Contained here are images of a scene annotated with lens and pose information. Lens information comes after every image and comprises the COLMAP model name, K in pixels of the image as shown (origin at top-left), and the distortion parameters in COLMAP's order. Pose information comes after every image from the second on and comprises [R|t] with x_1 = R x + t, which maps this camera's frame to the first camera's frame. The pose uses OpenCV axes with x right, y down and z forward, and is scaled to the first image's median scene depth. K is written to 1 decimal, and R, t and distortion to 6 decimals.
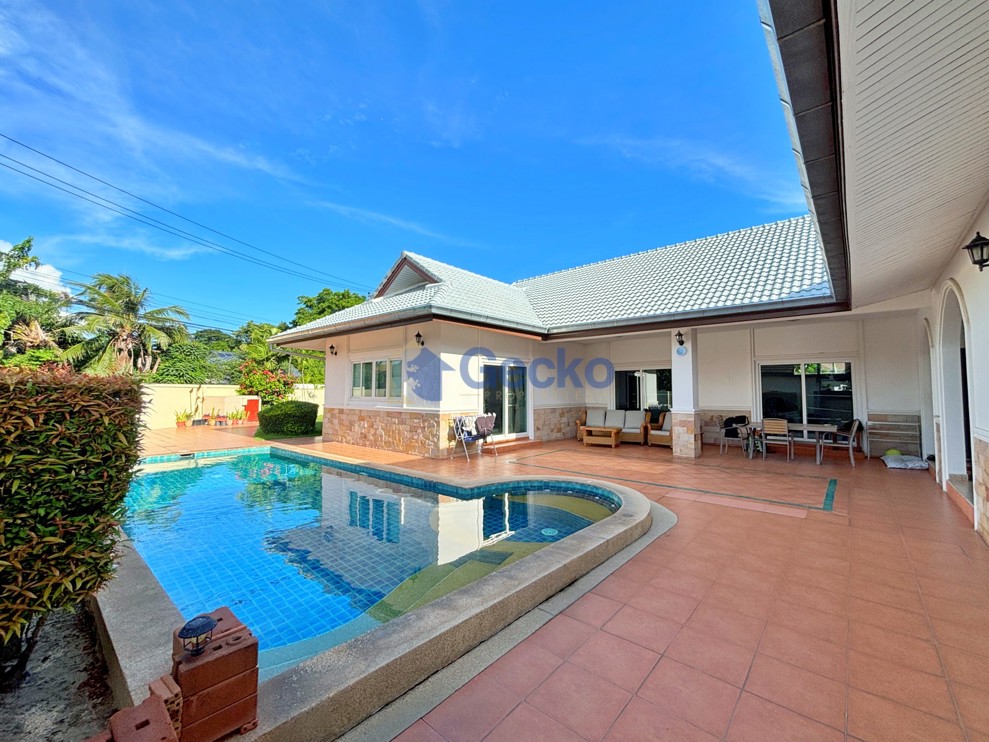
lens RADIAL K [[405.2, 0, 489.1], [0, 405.2, 373.5], [0, 0, 1]] dist [0.001834, -0.000169]
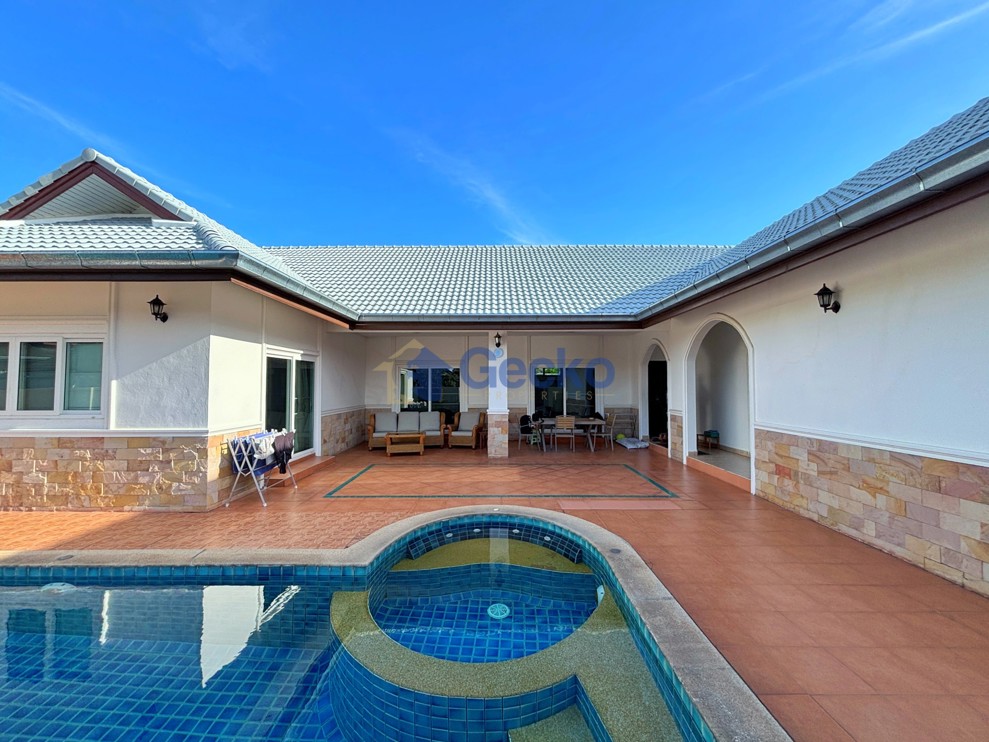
lens RADIAL K [[405.2, 0, 495.0], [0, 405.2, 367.6], [0, 0, 1]] dist [0.001834, -0.000169]
pose [[0.751241, 0.024787, 0.659562, -0.183523], [-0.025611, 0.999637, -0.008397, -0.008333], [-0.659531, -0.010584, 0.751603, 0.238106]]
